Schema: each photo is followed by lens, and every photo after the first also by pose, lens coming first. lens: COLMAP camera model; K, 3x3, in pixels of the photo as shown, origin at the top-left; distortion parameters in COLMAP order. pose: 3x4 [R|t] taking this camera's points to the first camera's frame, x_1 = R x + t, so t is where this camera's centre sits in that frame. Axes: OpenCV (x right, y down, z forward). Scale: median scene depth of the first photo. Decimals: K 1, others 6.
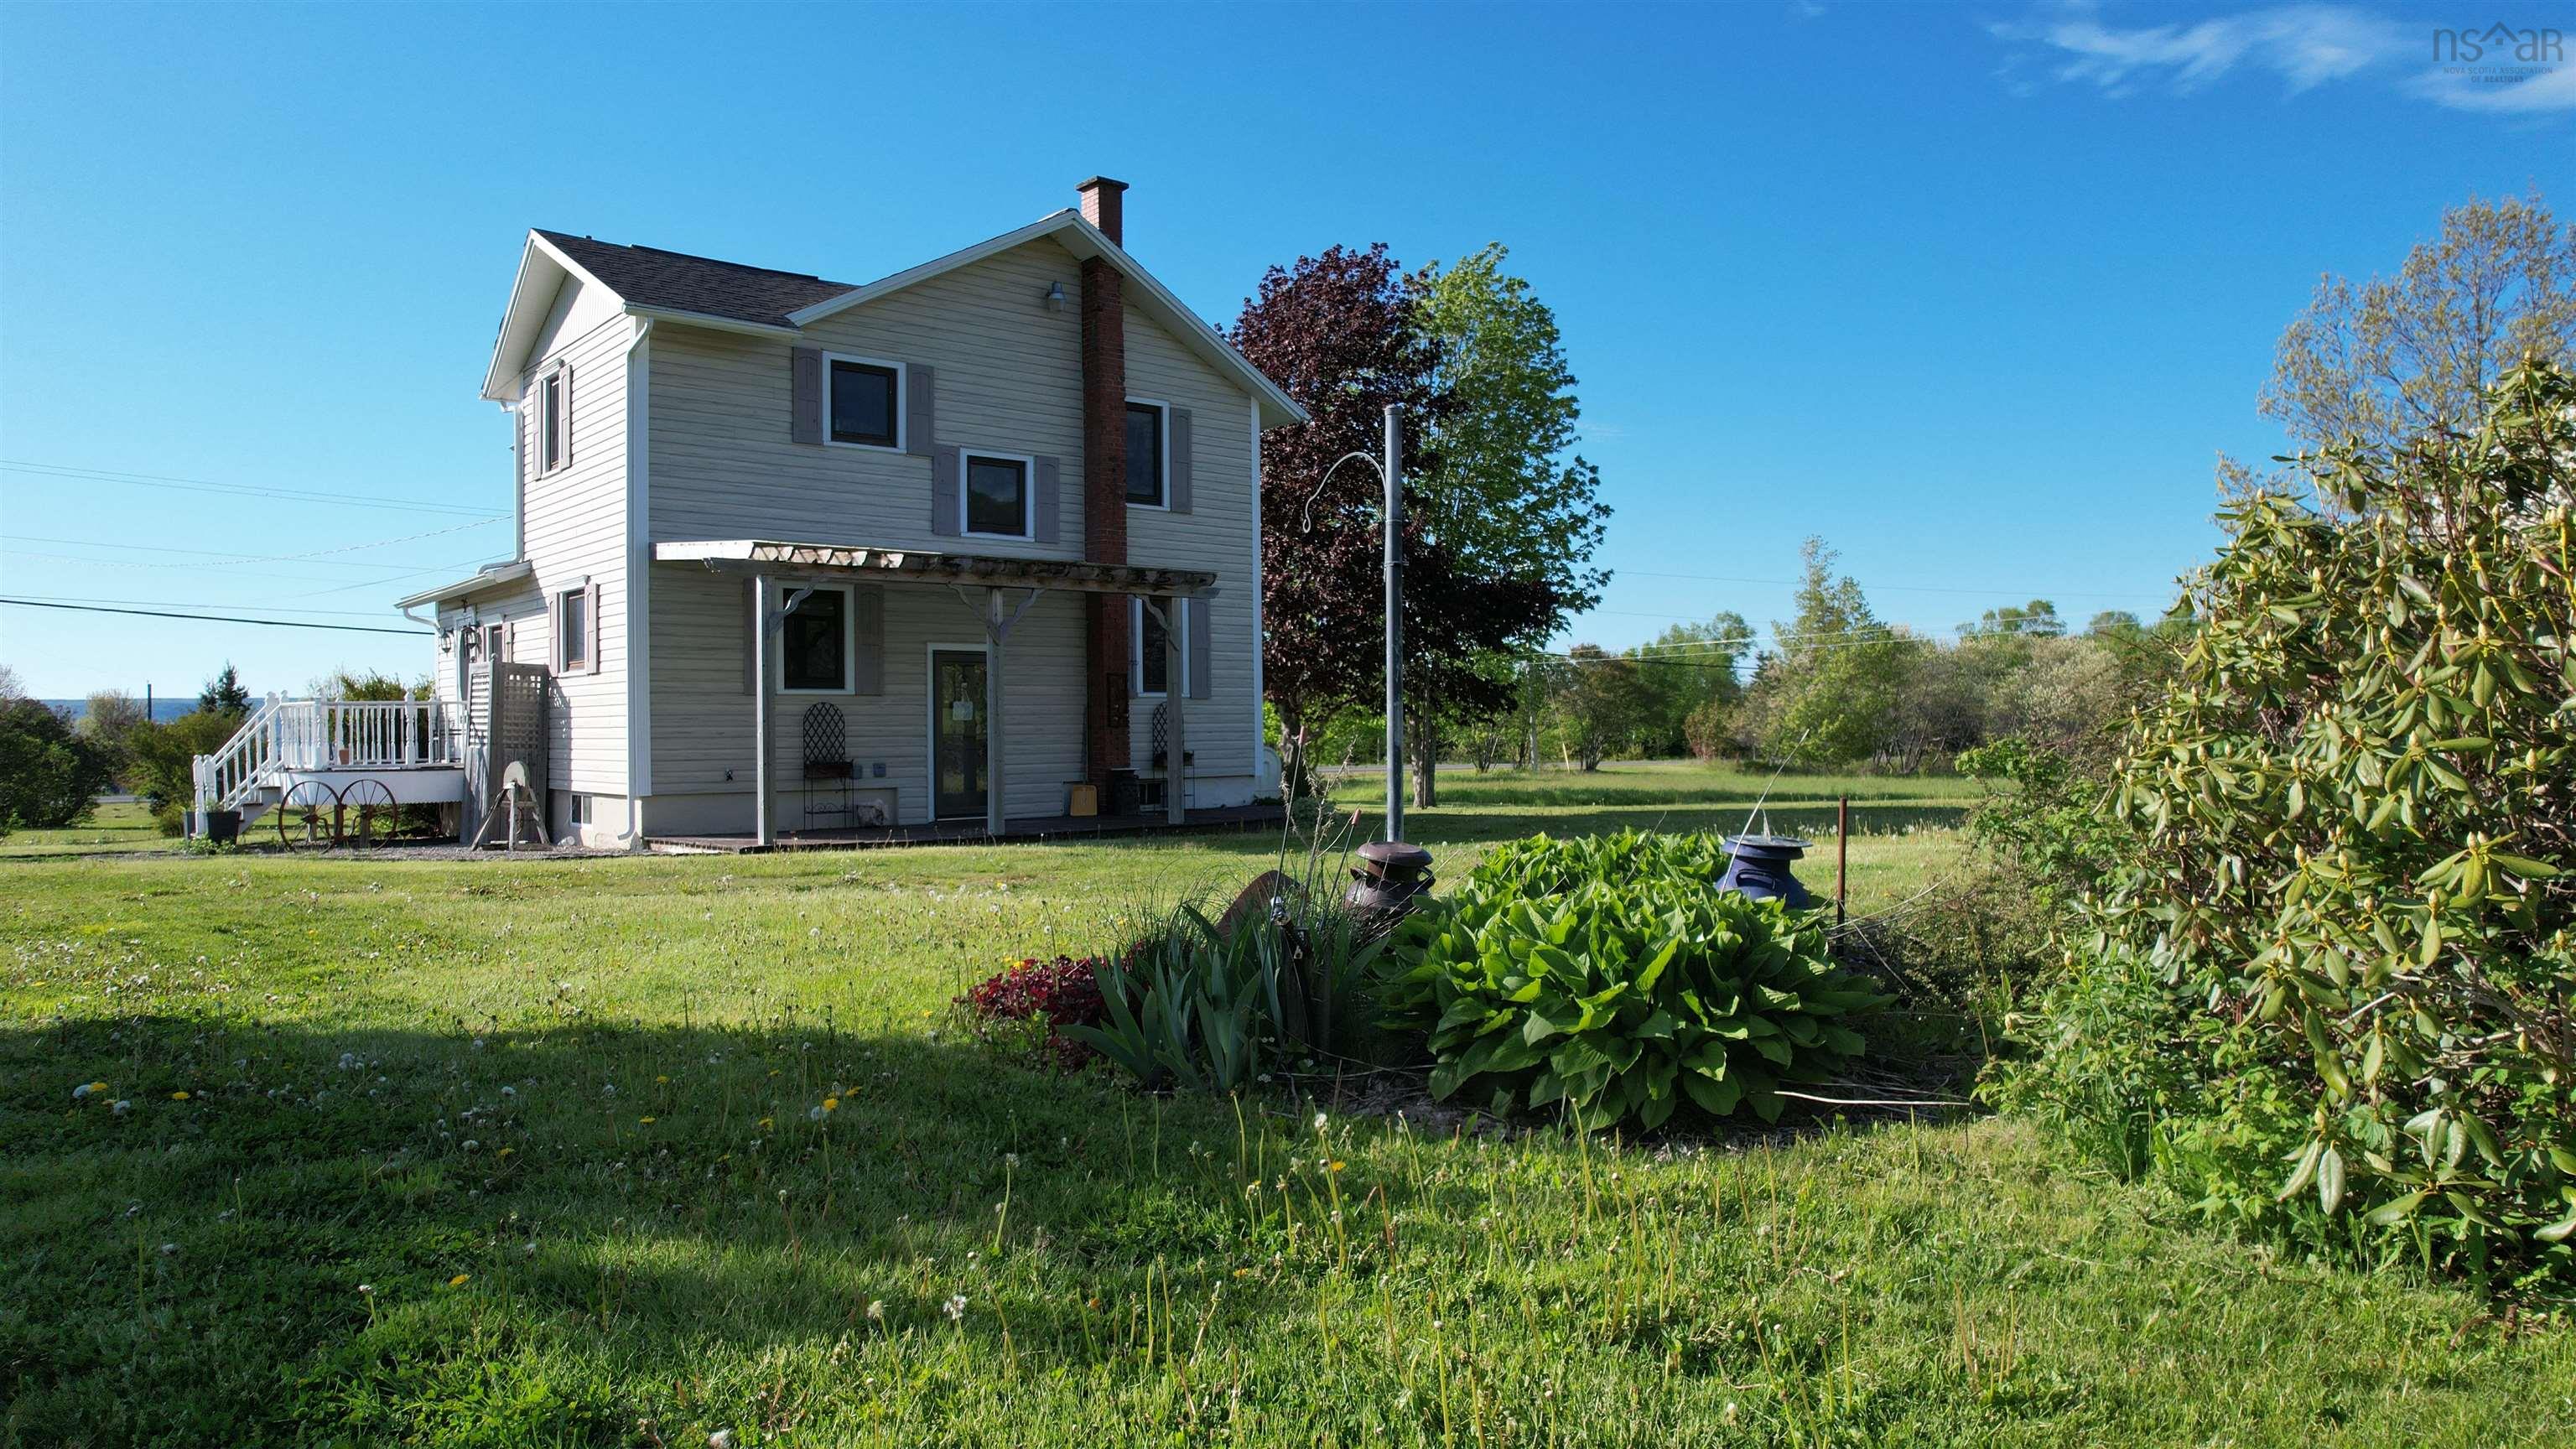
lens RADIAL K [[1650.7, 0, 1308.8], [0, 1650.7, 715.6], [0, 0, 1]] dist [-0.073195, 0.063568]
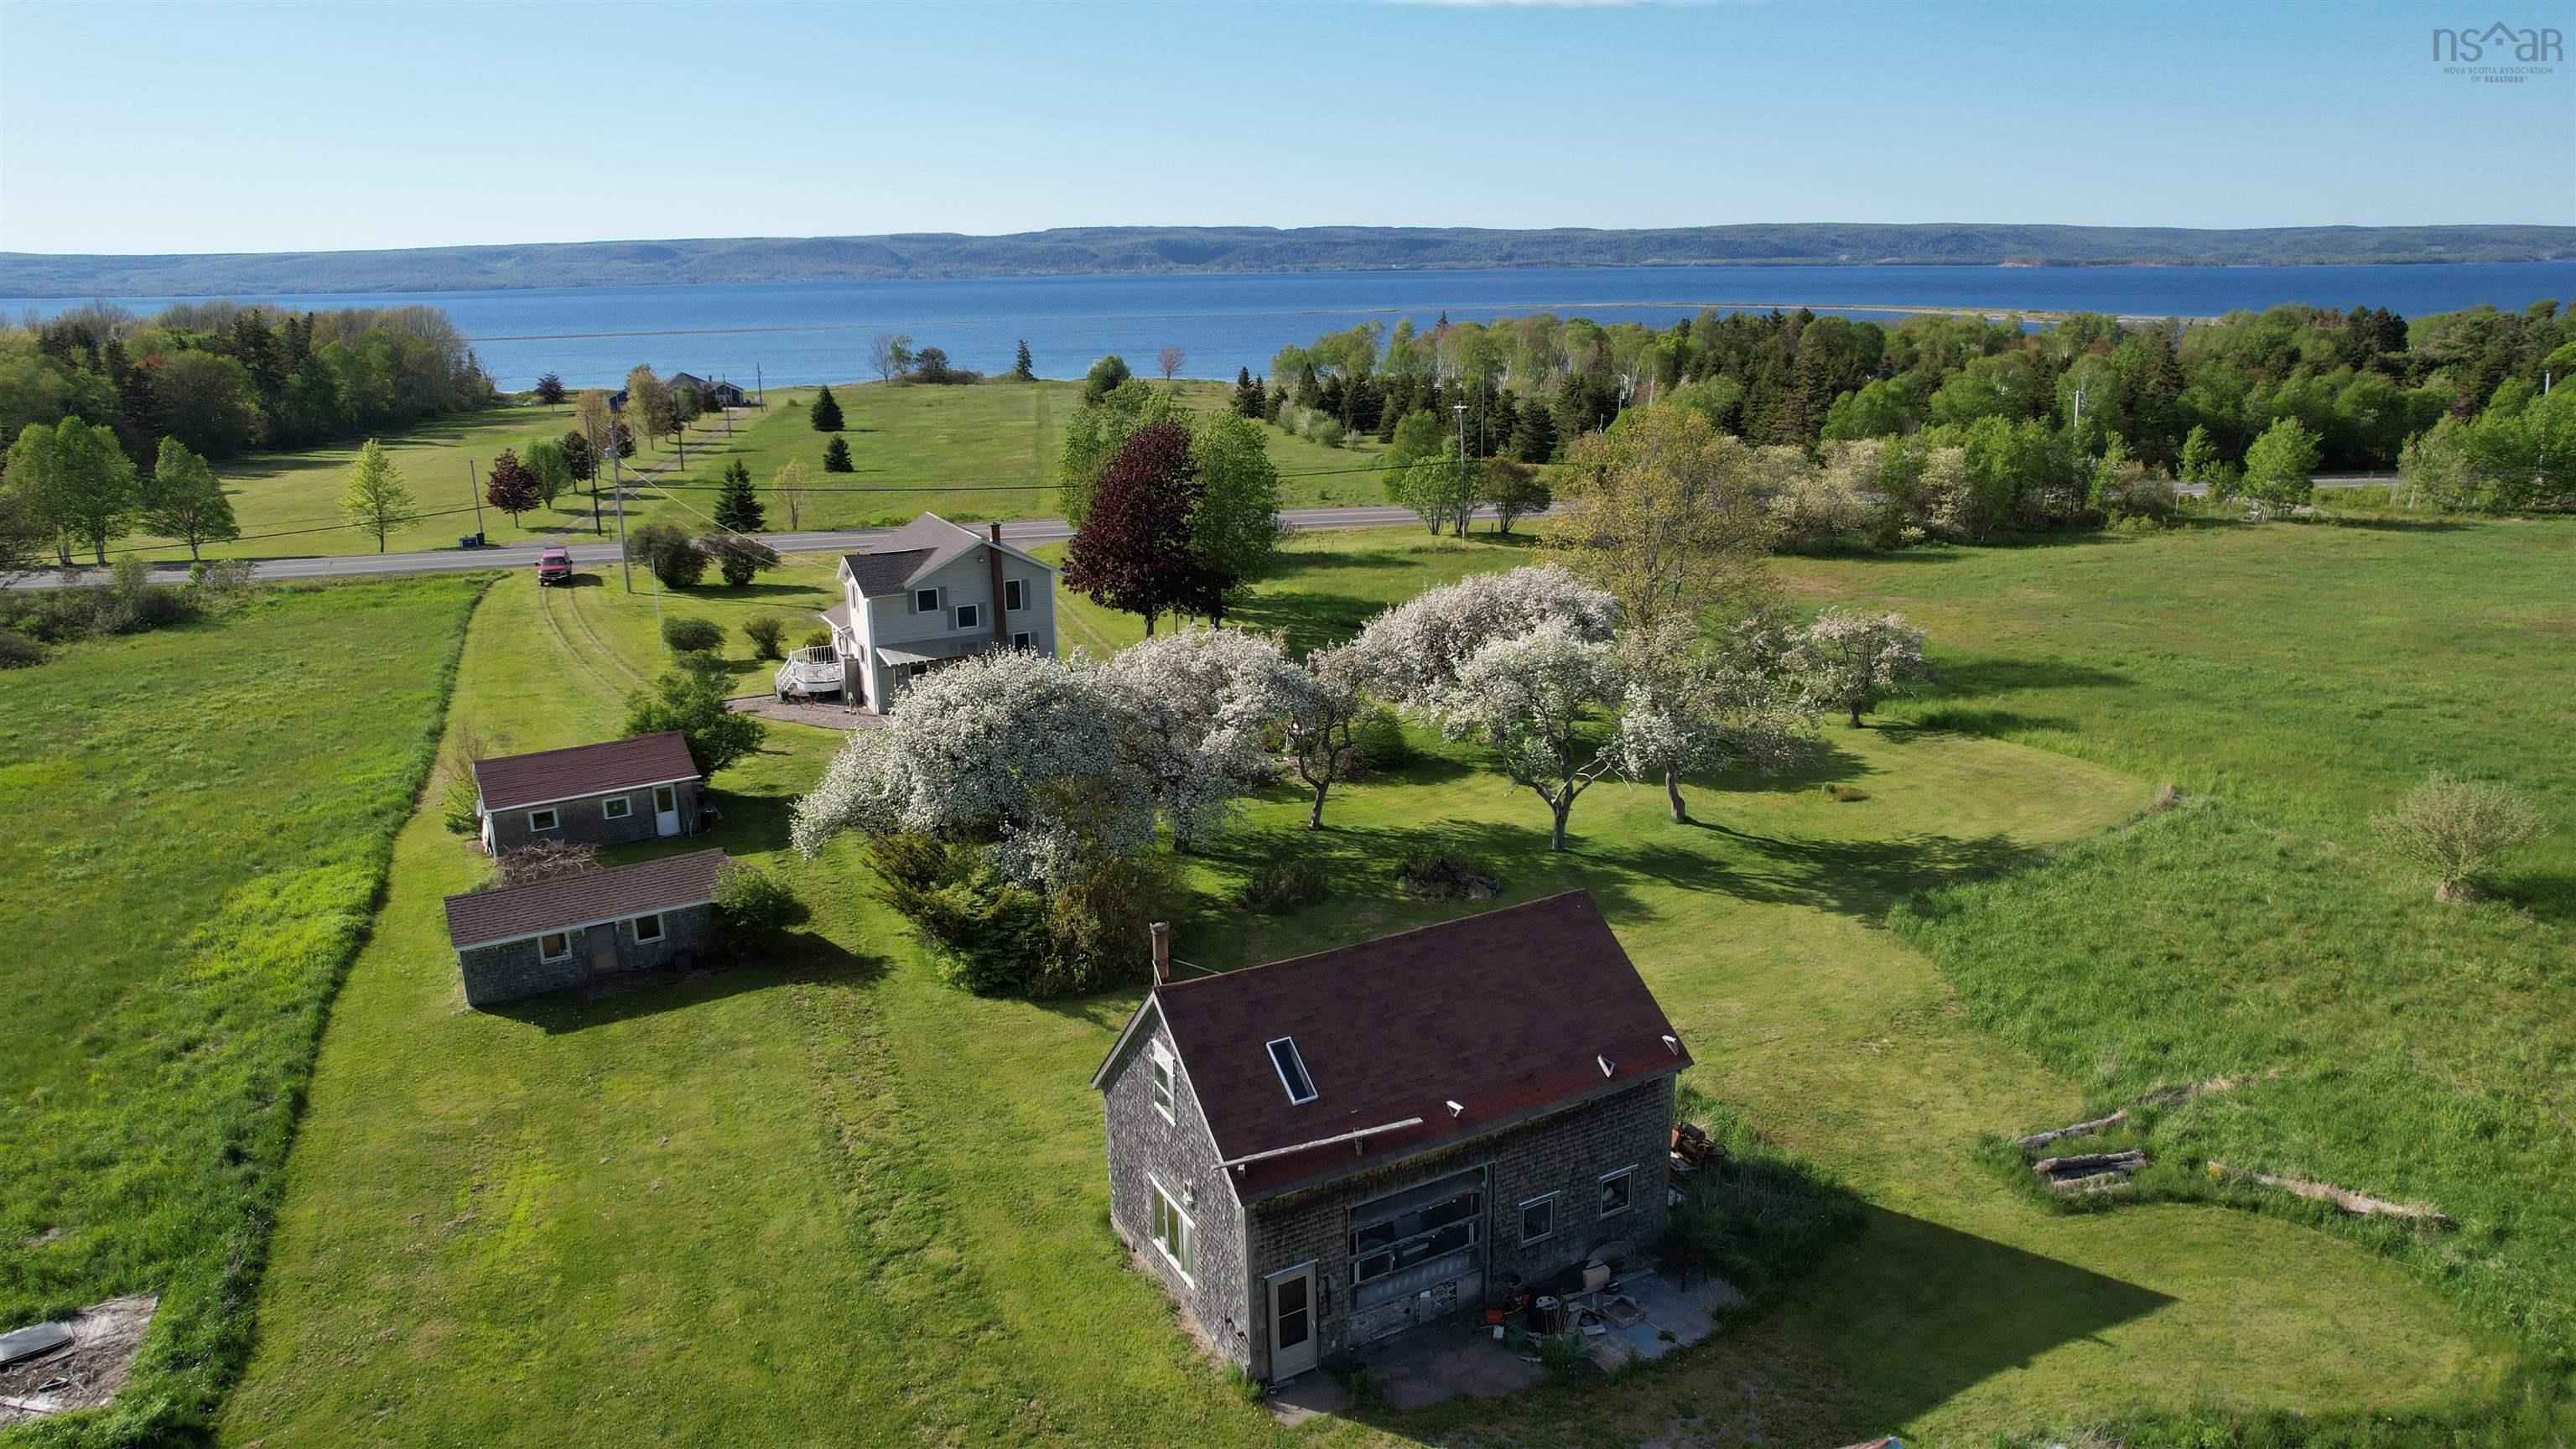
lens RADIAL K [[1650.7, 0, 1308.8], [0, 1650.7, 715.6], [0, 0, 1]] dist [-0.073195, 0.063568]
pose [[0.975259, 0.055406, -0.214009, 1.396987], [0.000217, 0.967841, 0.251562, -0.868971], [0.221064, -0.245384, 0.943884, -2.432689]]
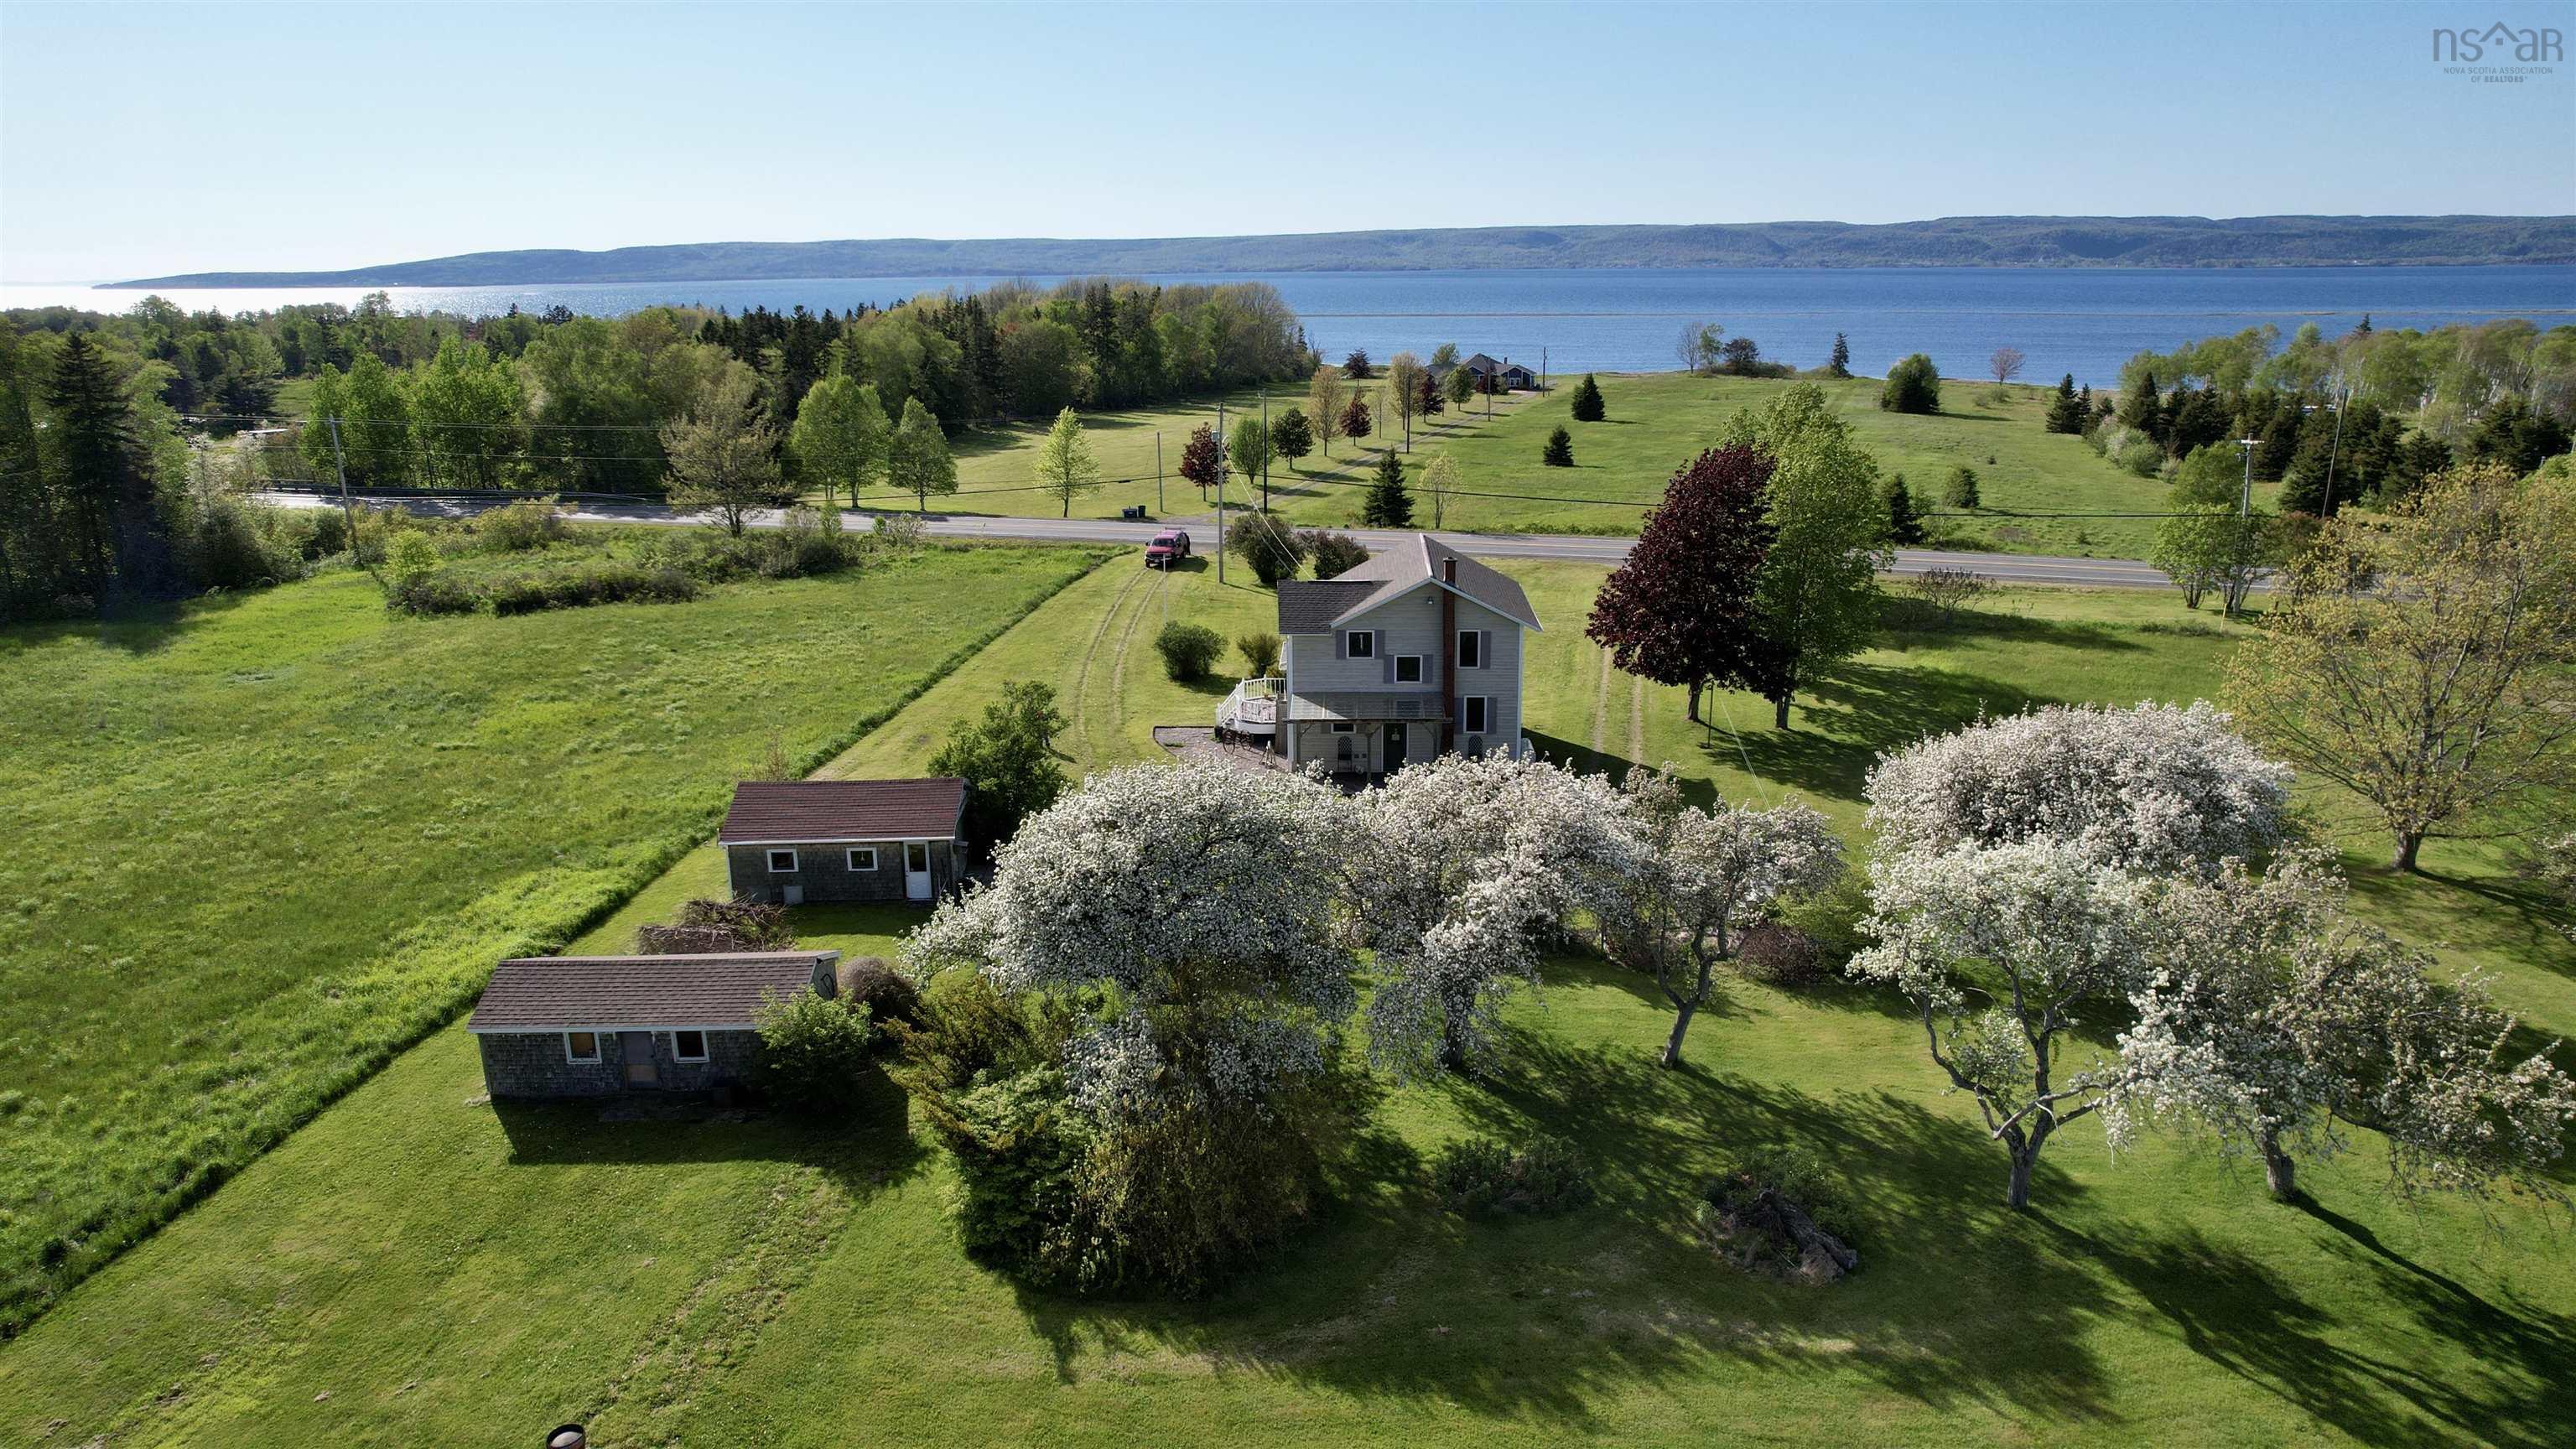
lens RADIAL K [[1647.0, 0, 1288.0], [0, 1647.0, 724.5], [0, 0, 1]] dist [-0.076456, 0.060222]
pose [[0.738150, 0.183354, -0.649242, 1.660607], [-0.006139, 0.964145, 0.265307, -0.853538], [0.674608, -0.191850, 0.712809, -1.343716]]
